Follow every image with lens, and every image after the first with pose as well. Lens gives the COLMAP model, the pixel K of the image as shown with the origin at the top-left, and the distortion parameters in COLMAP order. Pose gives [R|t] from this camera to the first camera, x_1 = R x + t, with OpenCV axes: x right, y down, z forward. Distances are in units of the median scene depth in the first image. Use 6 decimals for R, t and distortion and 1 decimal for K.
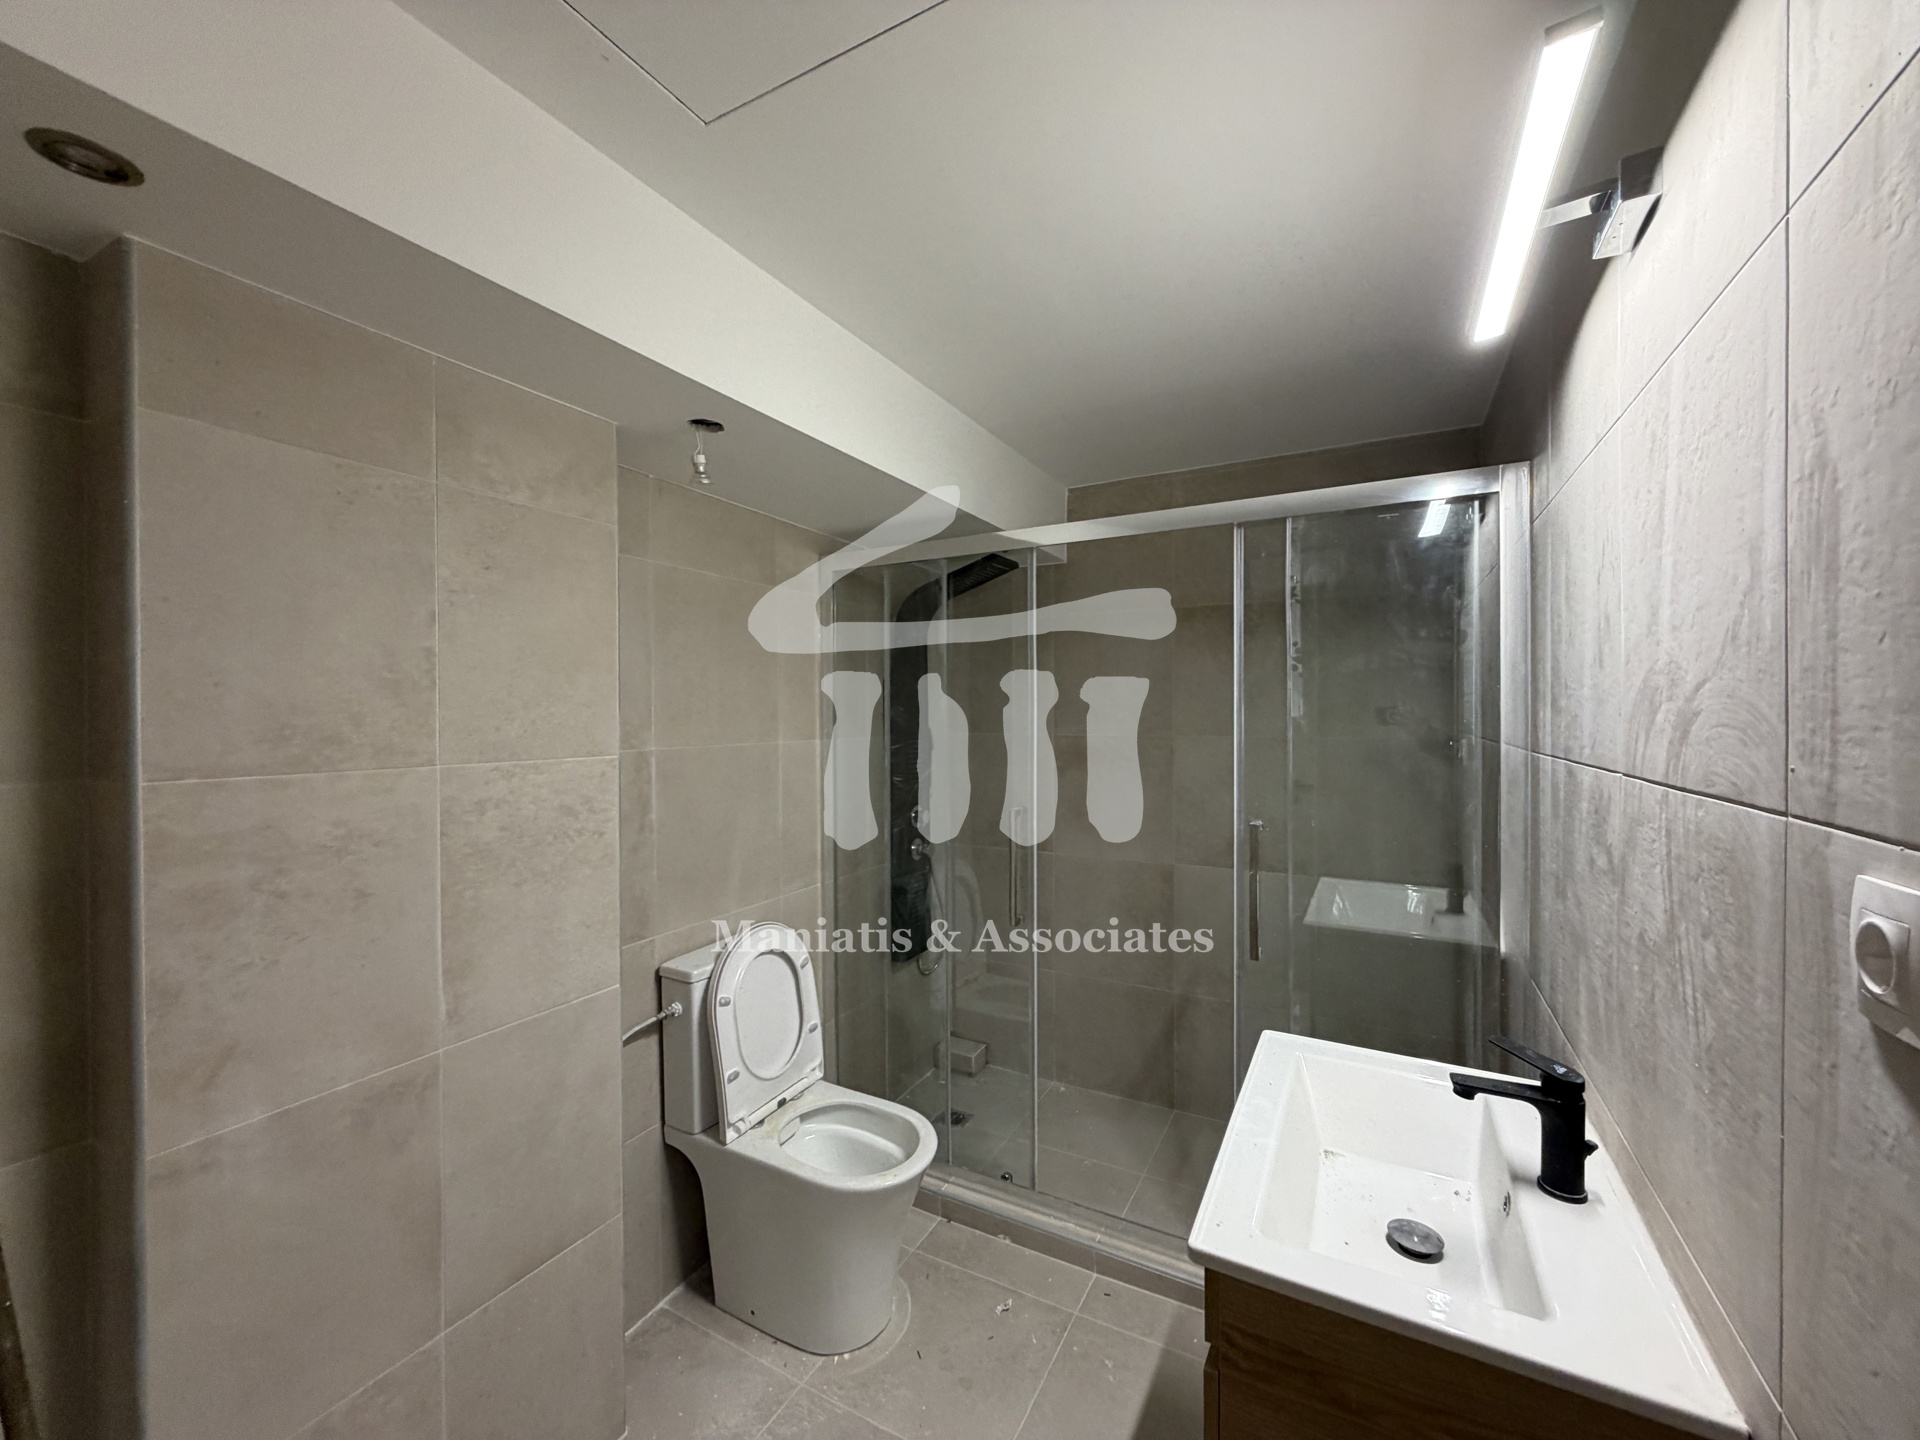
lens RADIAL K [[768.7, 0, 957.0], [0, 768.7, 720.2], [0, 0, 1]] dist [0.000747, 0.000138]
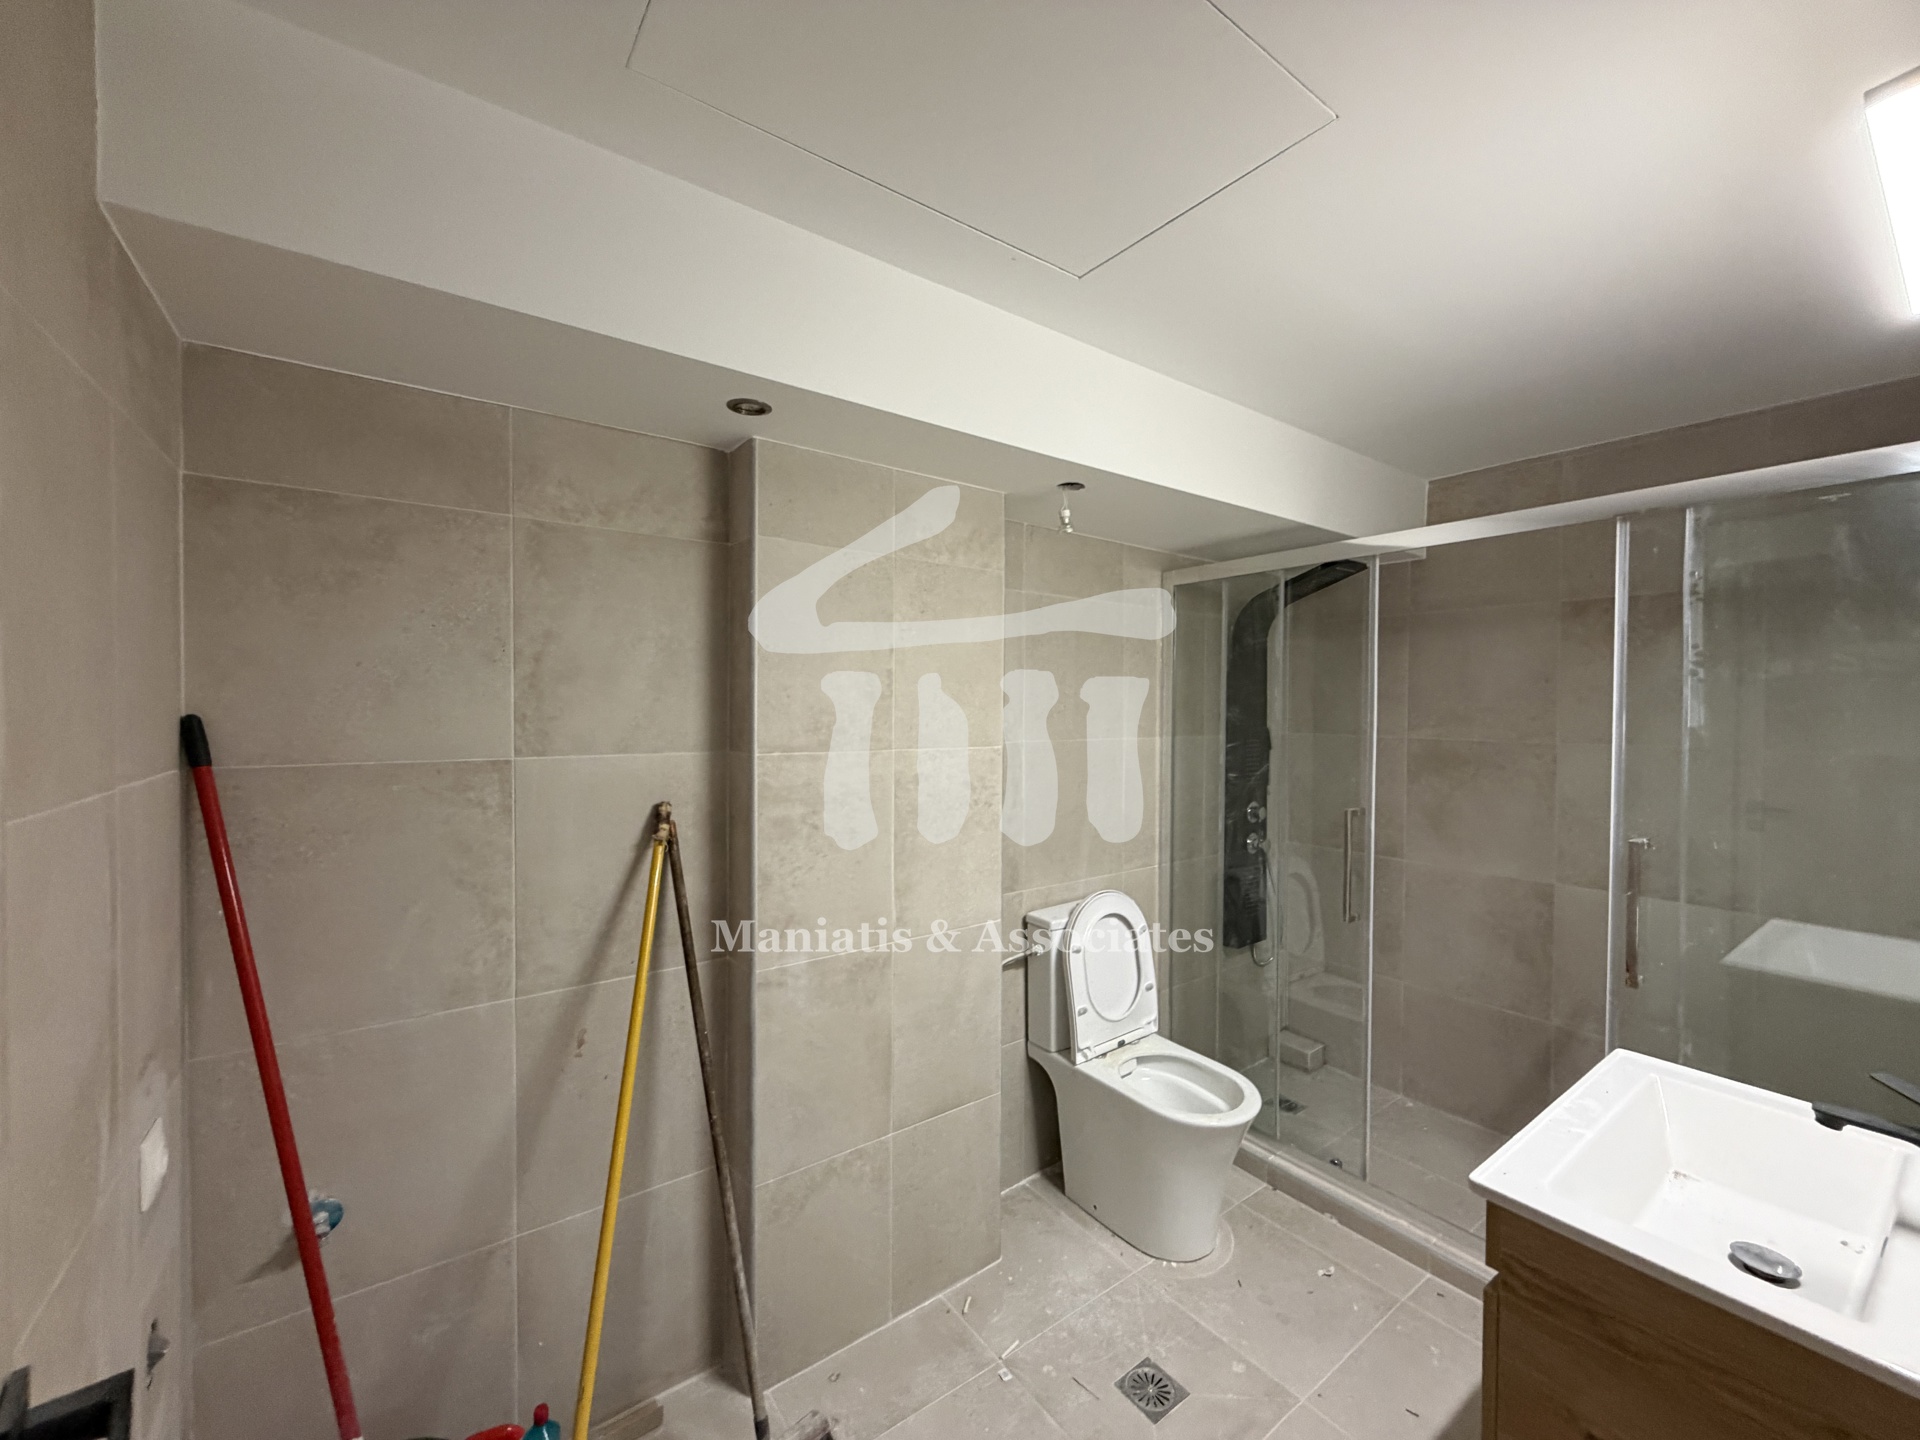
lens RADIAL K [[768.7, 0, 953.2], [0, 768.7, 718.5], [0, 0, 1]] dist [0.000747, 0.000138]
pose [[0.904612, 0.016621, -0.425912, 0.038122], [-0.013772, 0.999857, 0.009769, -0.011512], [0.426014, -0.002972, 0.904712, -0.202472]]
